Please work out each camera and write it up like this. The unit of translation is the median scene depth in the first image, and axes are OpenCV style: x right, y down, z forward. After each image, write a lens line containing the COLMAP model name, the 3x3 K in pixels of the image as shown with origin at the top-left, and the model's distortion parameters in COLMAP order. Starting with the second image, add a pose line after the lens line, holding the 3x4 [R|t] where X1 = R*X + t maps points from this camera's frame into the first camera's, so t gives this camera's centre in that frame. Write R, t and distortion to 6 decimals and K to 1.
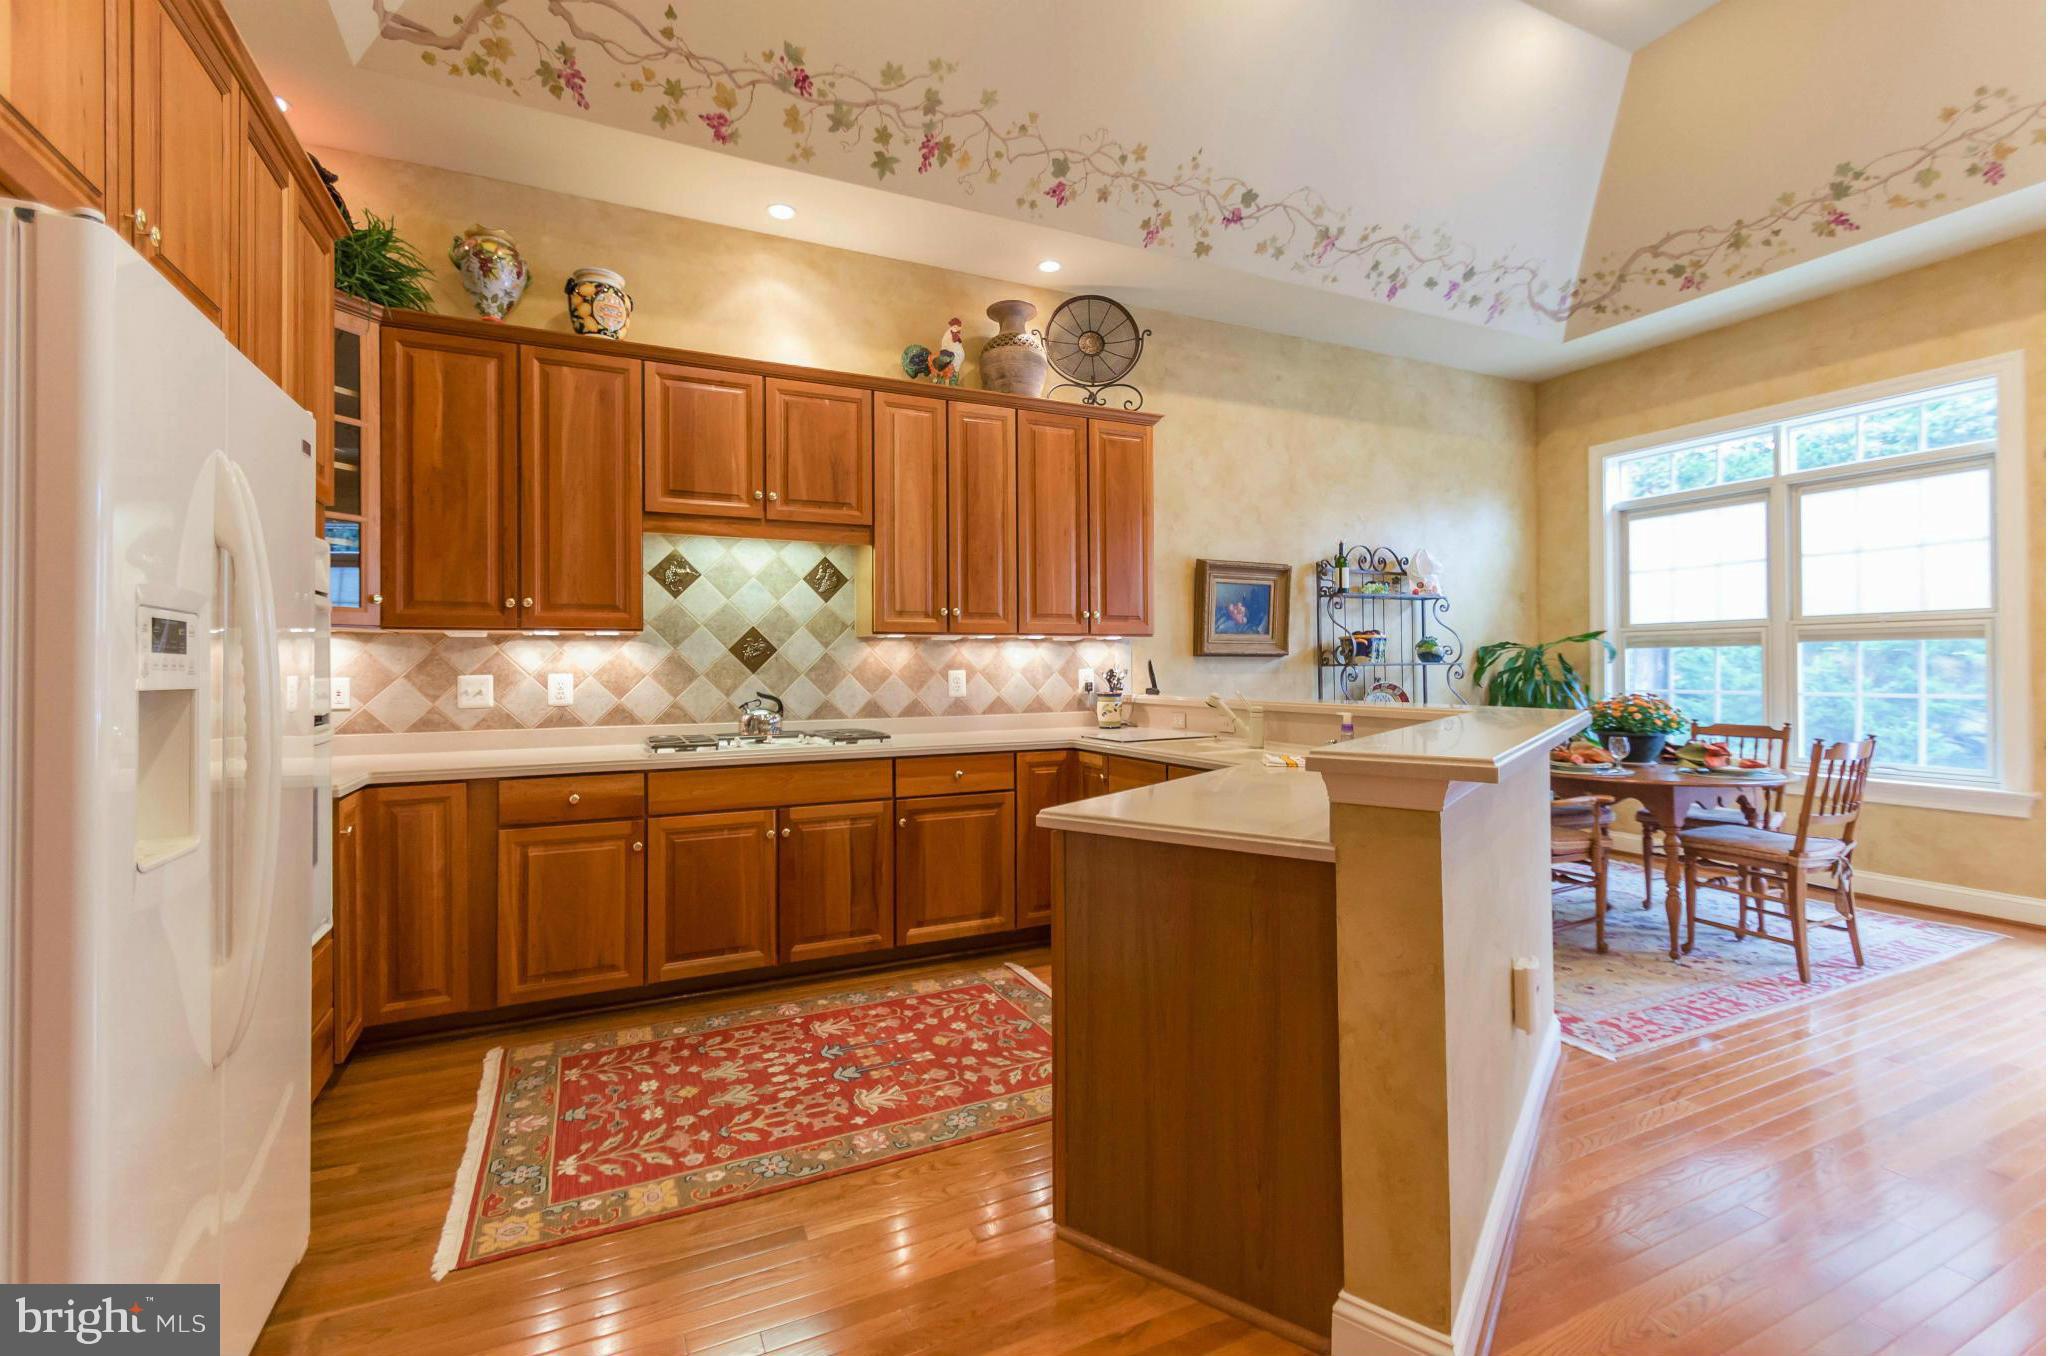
lens RADIAL K [[887.9, 0, 1021.7], [0, 887.9, 658.7], [0, 0, 1]] dist [0.010844, -0.006202]
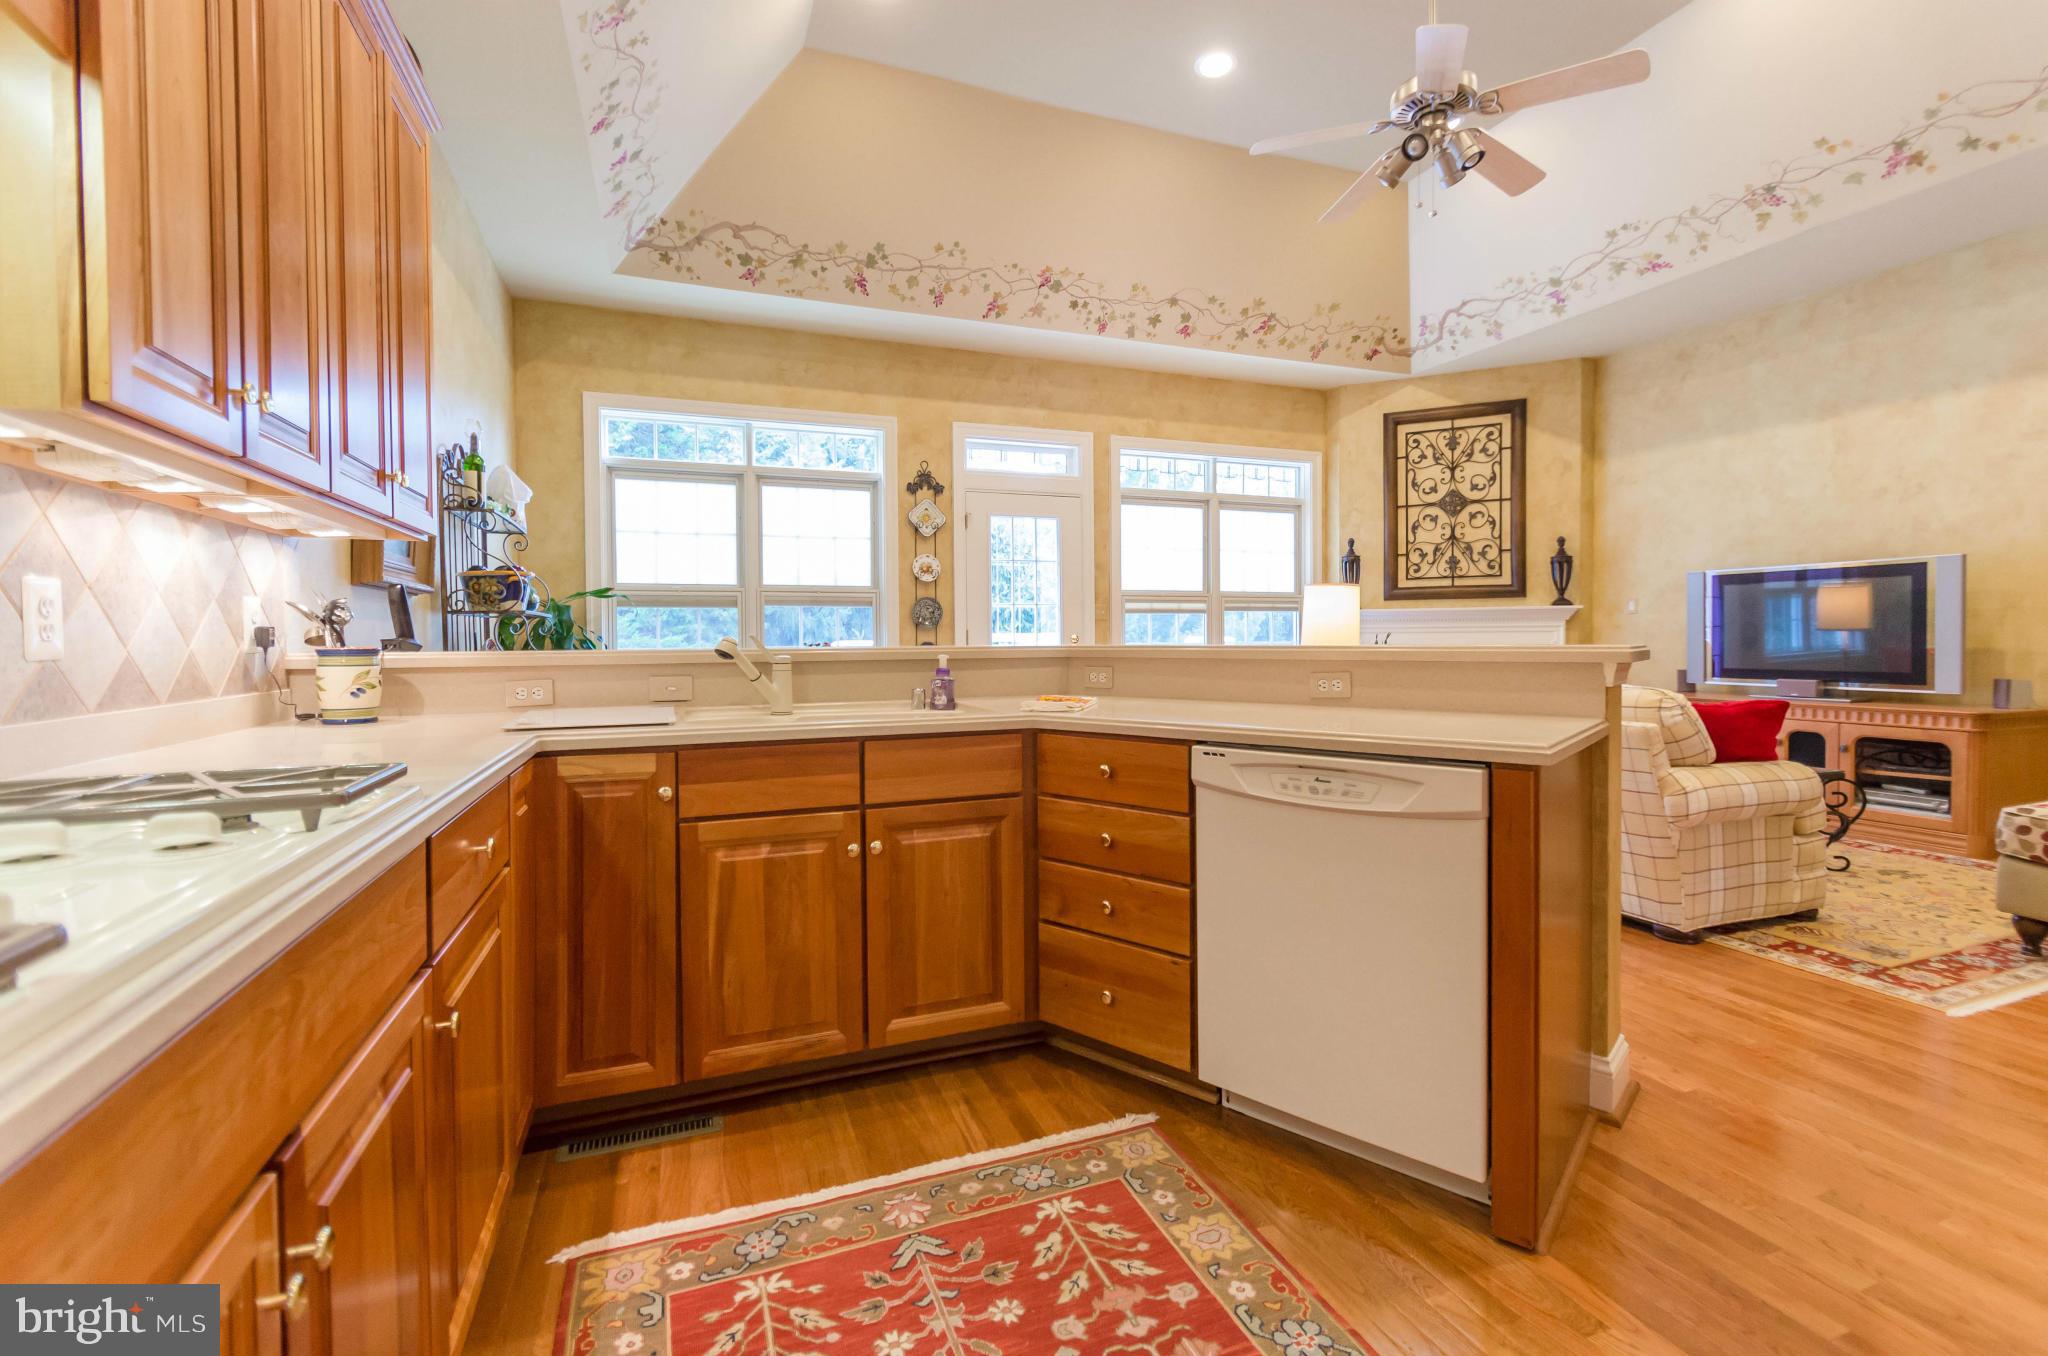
lens RADIAL K [[887.9, 0, 1021.7], [0, 887.9, 658.7], [0, 0, 1]] dist [0.010844, -0.006202]
pose [[0.081595, -0.016805, 0.996524, -0.402737], [-0.004273, 0.999843, 0.017211, 0.039788], [-0.996656, -0.005662, 0.081511, 0.700116]]
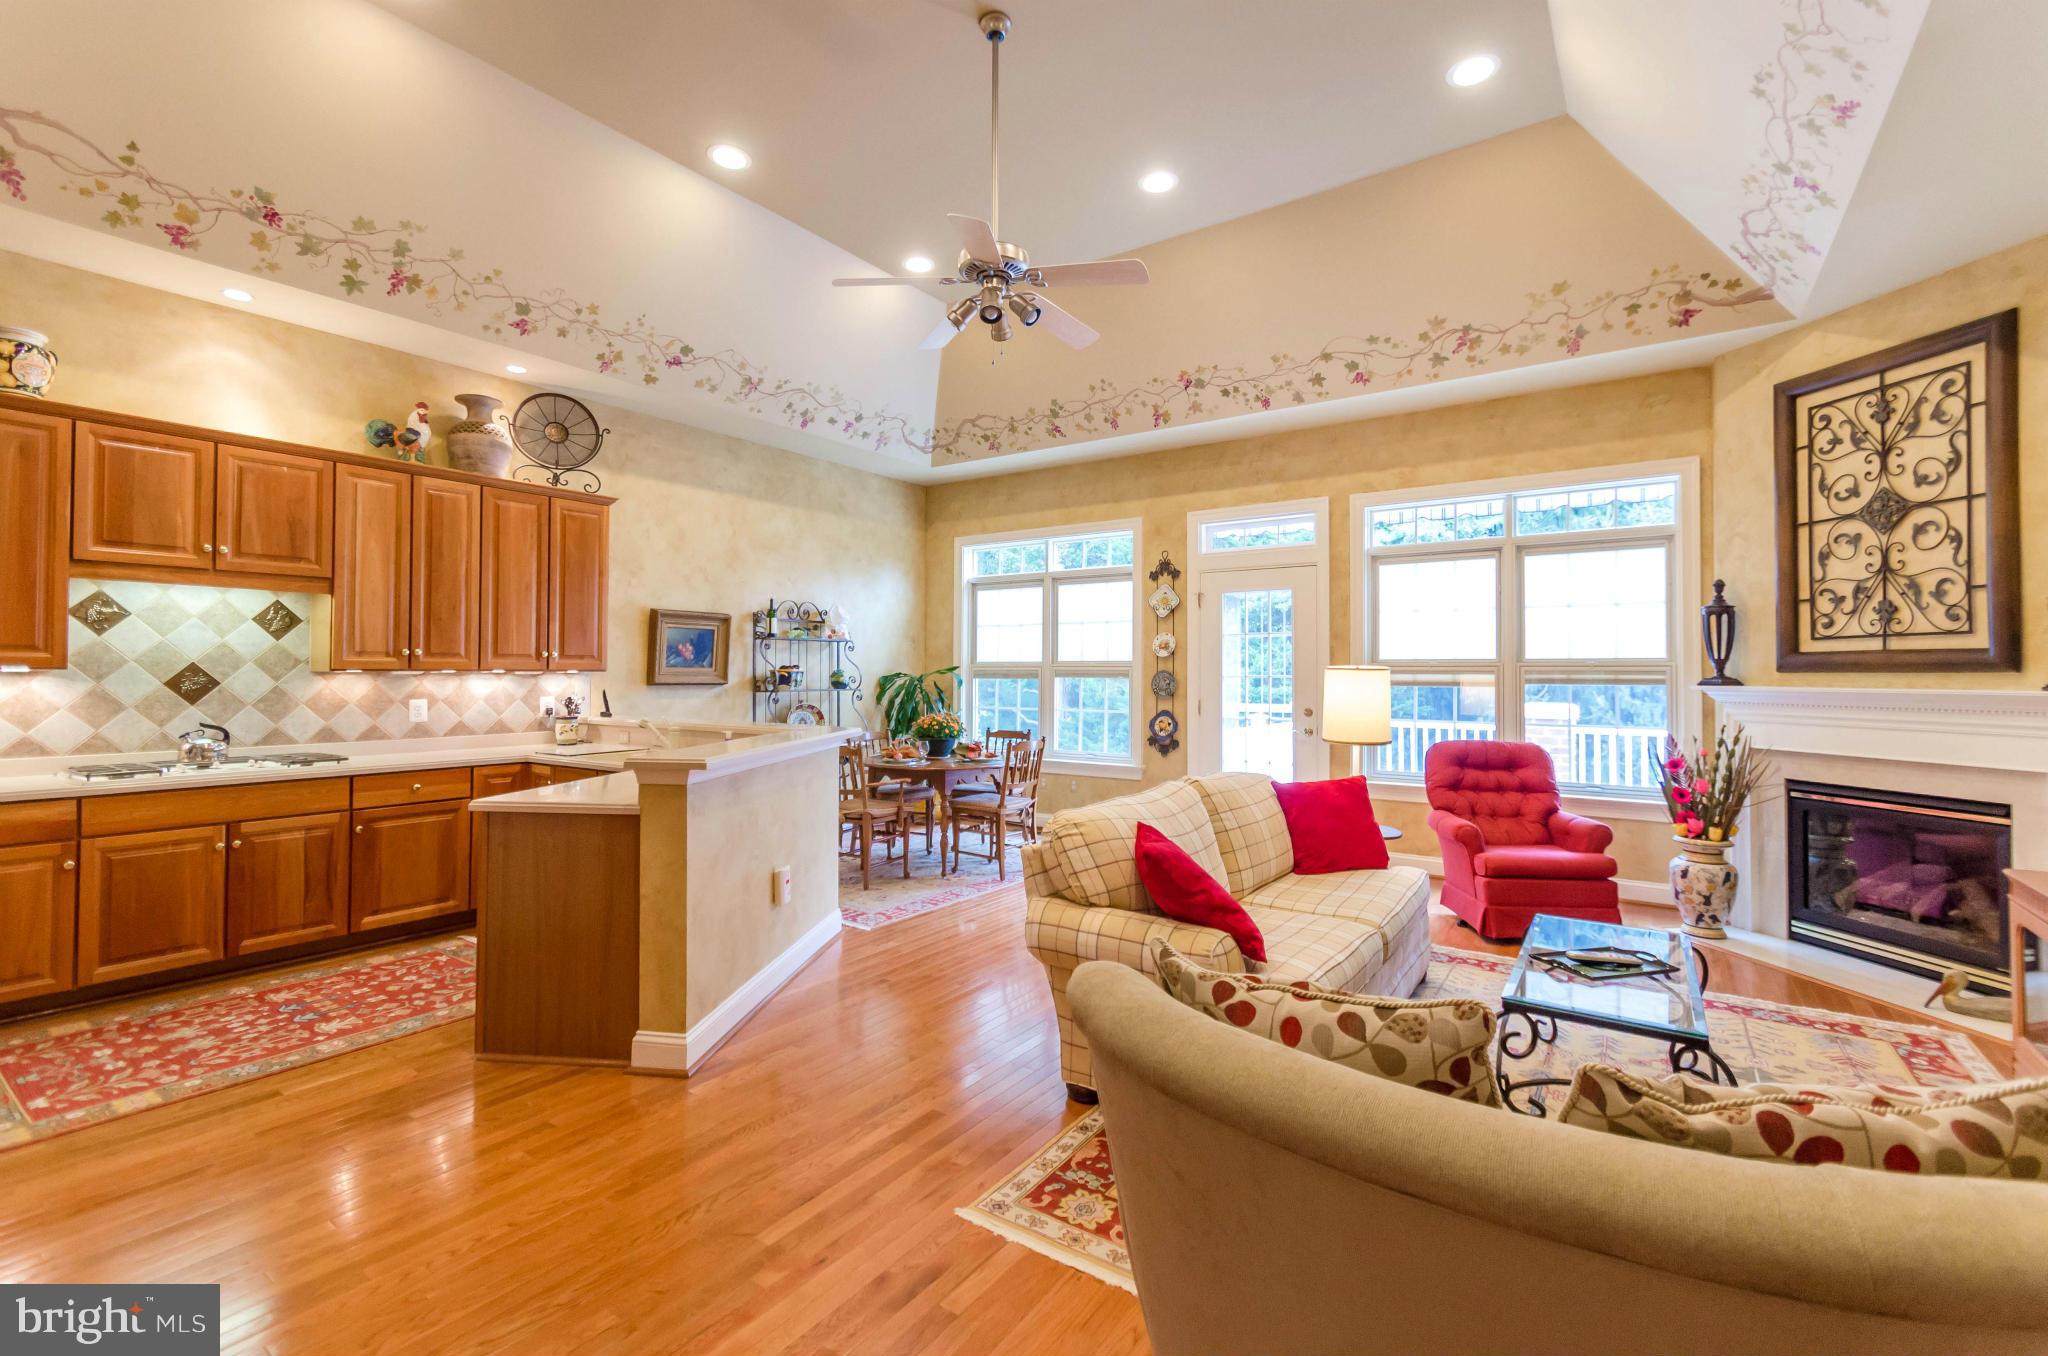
lens RADIAL K [[887.9, 0, 1021.7], [0, 887.9, 658.7], [0, 0, 1]] dist [0.010844, -0.006202]
pose [[0.870690, 0.018129, 0.491497, 0.045791], [-0.014931, 0.999834, -0.010431, -0.044564], [-0.491605, 0.001743, 0.870817, -0.456913]]
